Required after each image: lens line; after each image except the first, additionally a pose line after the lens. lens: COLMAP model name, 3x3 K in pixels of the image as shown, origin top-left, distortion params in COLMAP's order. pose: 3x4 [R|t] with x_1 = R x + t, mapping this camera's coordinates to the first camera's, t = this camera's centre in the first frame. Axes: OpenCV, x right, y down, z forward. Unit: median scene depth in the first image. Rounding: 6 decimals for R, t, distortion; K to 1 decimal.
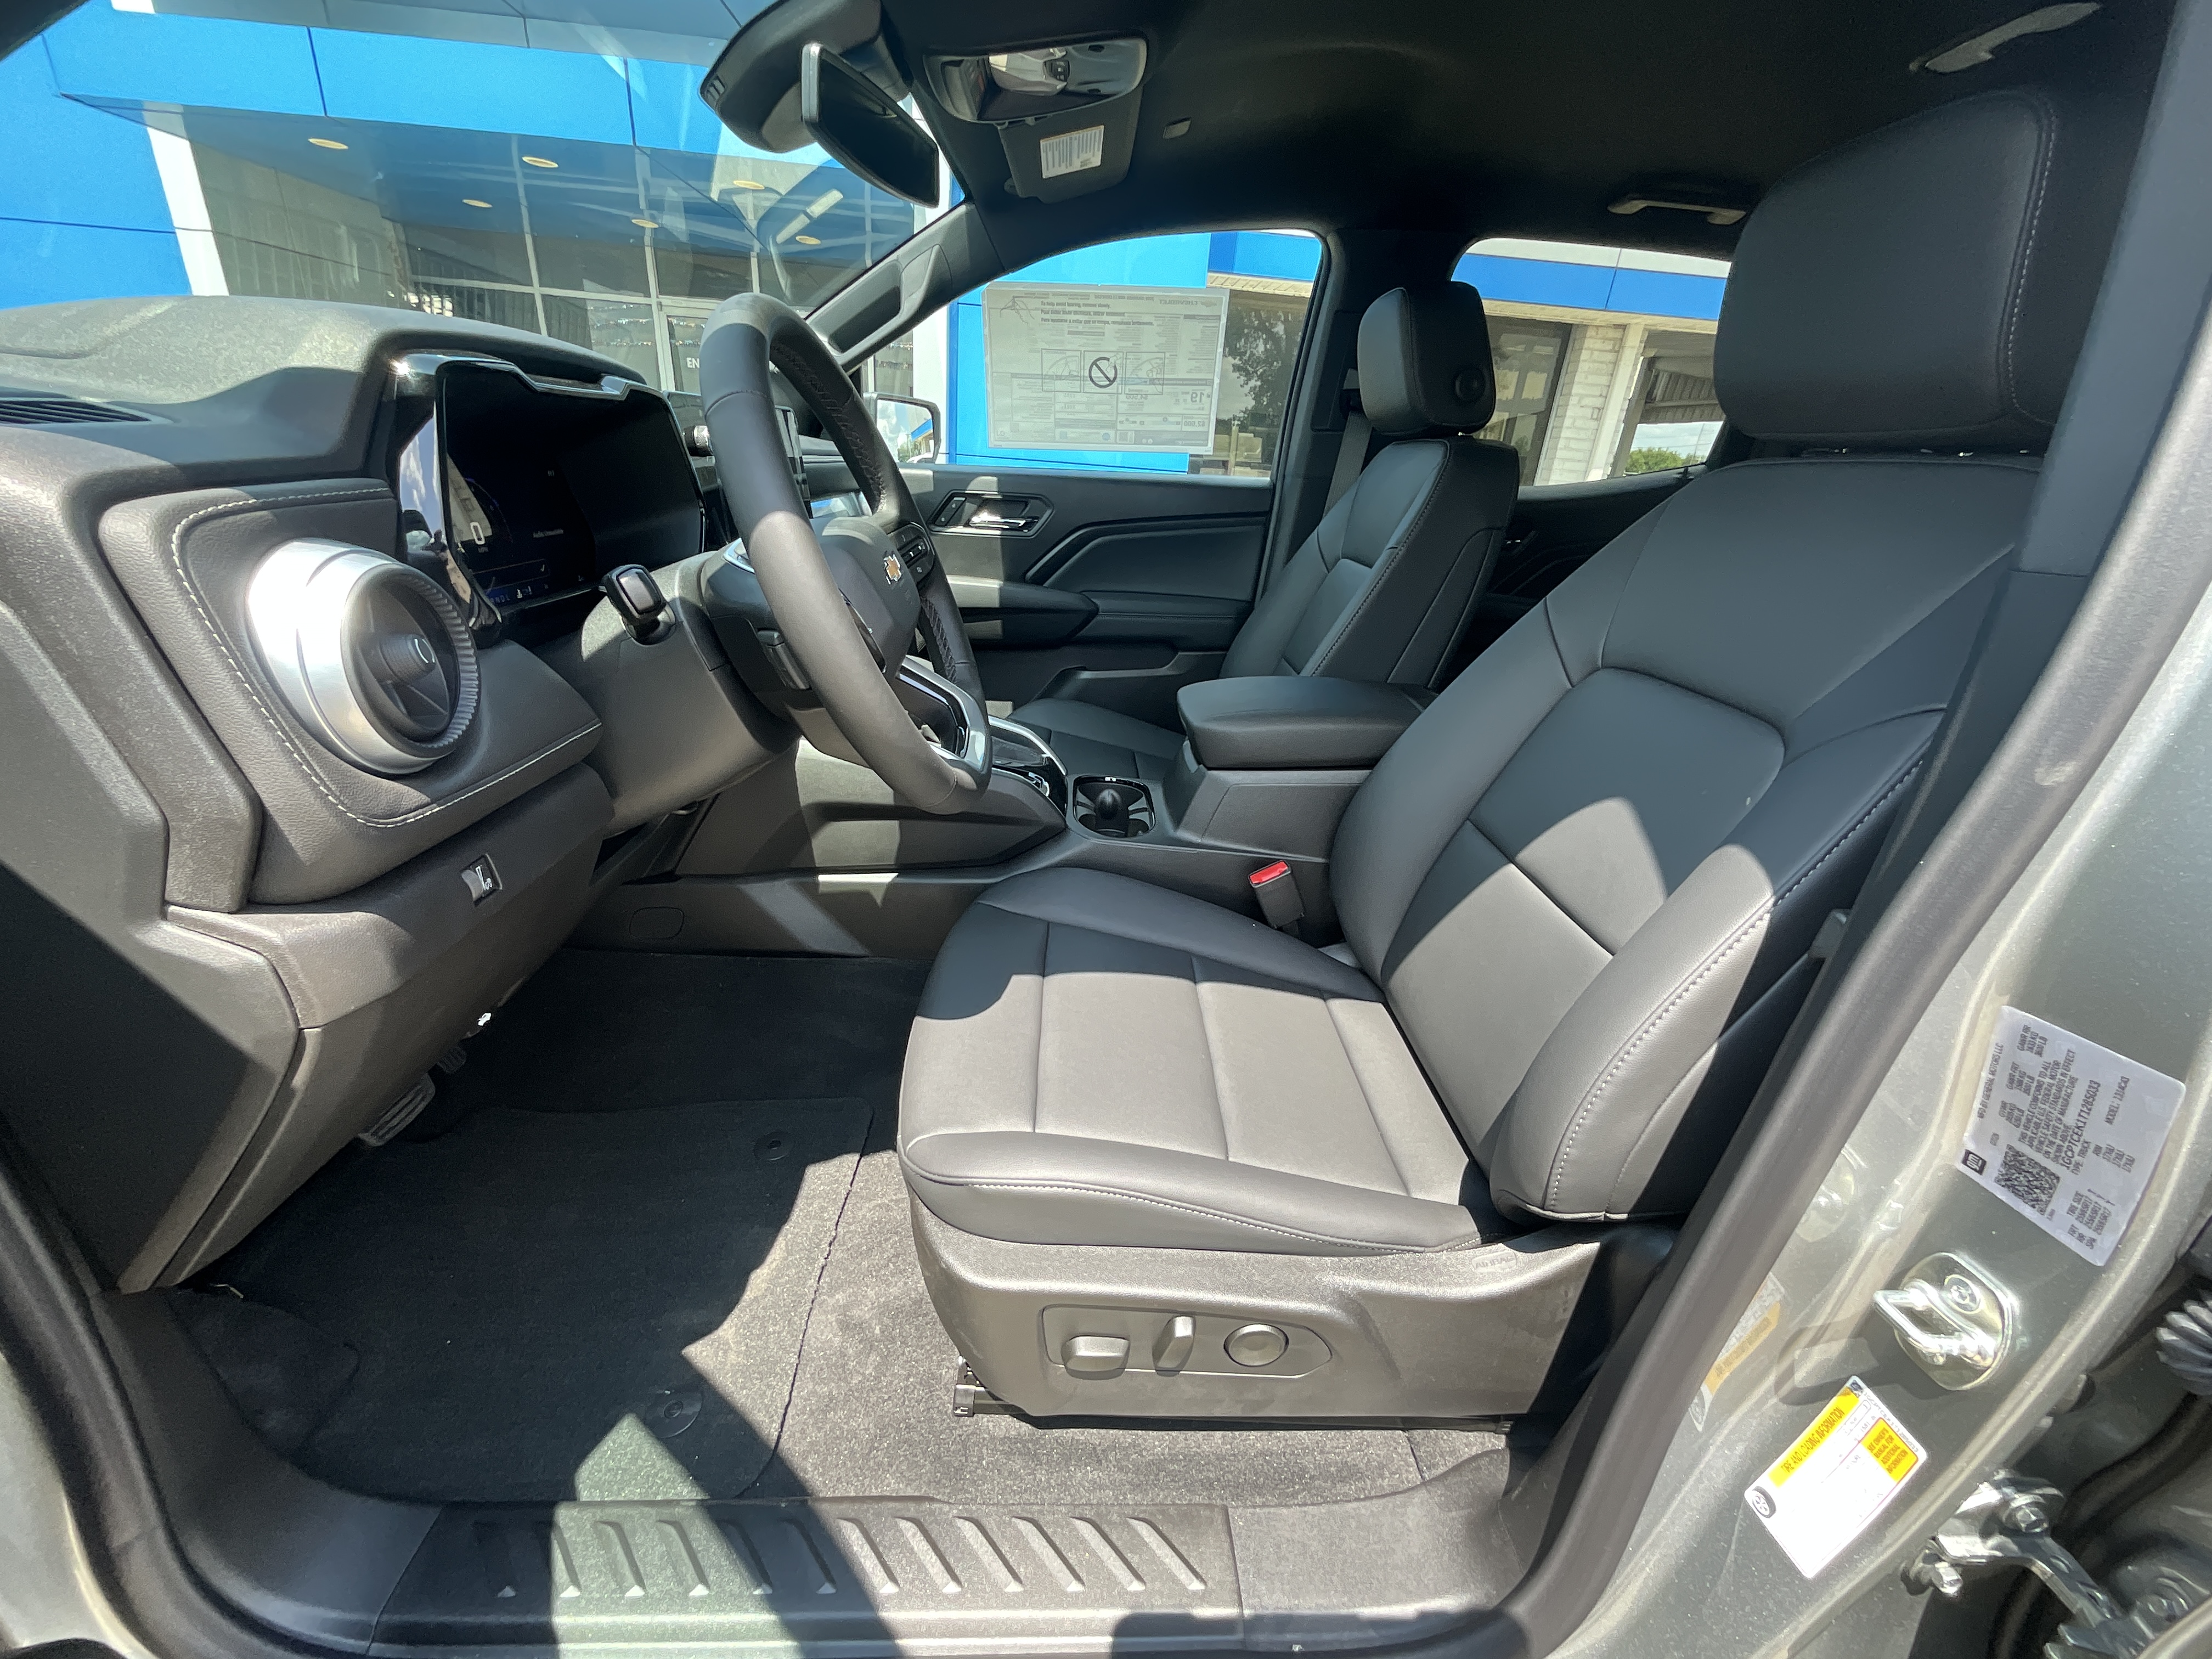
lens RADIAL K [[886.5, 0, 1117.9], [0, 886.5, 830.5], [0, 0, 1]] dist [0.003155, -0.001747]
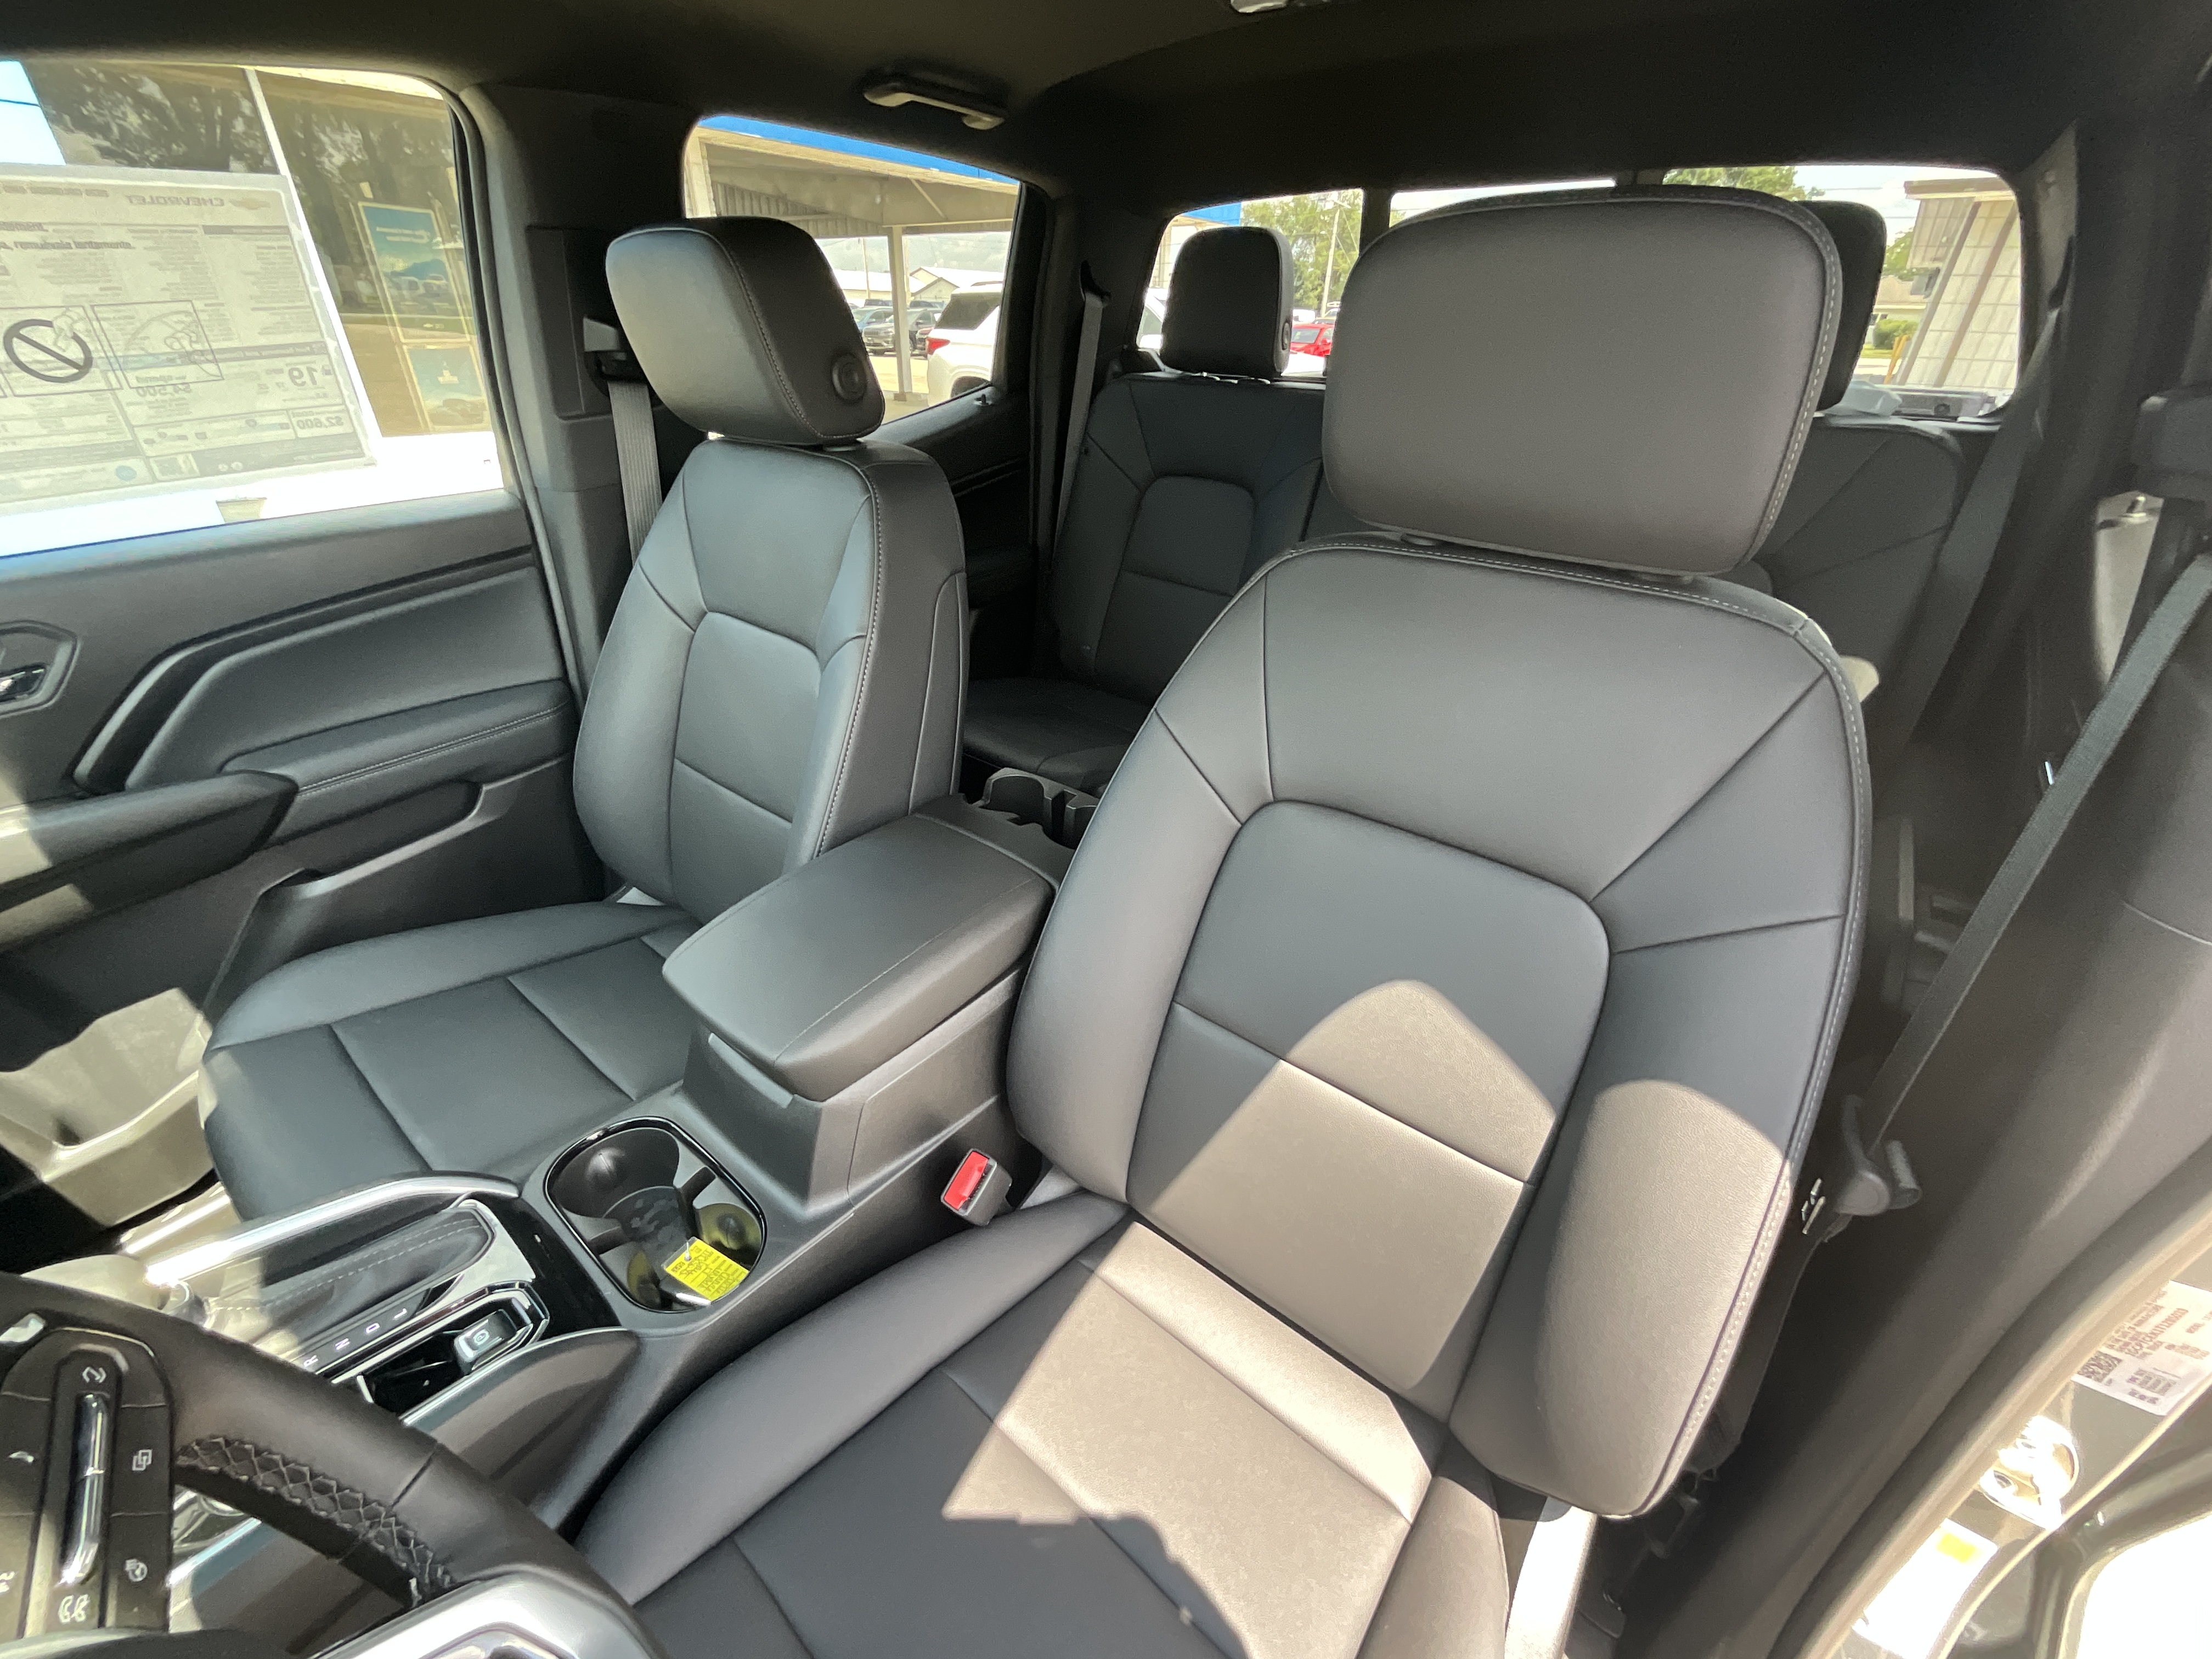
lens RADIAL K [[886.5, 0, 1102.9], [0, 886.5, 837.7], [0, 0, 1]] dist [0.003155, -0.001747]
pose [[0.661544, -0.429644, 0.614627, -0.048829], [0.320511, 0.902966, 0.286225, -0.239456], [-0.677962, 0.007644, 0.735057, 0.268055]]
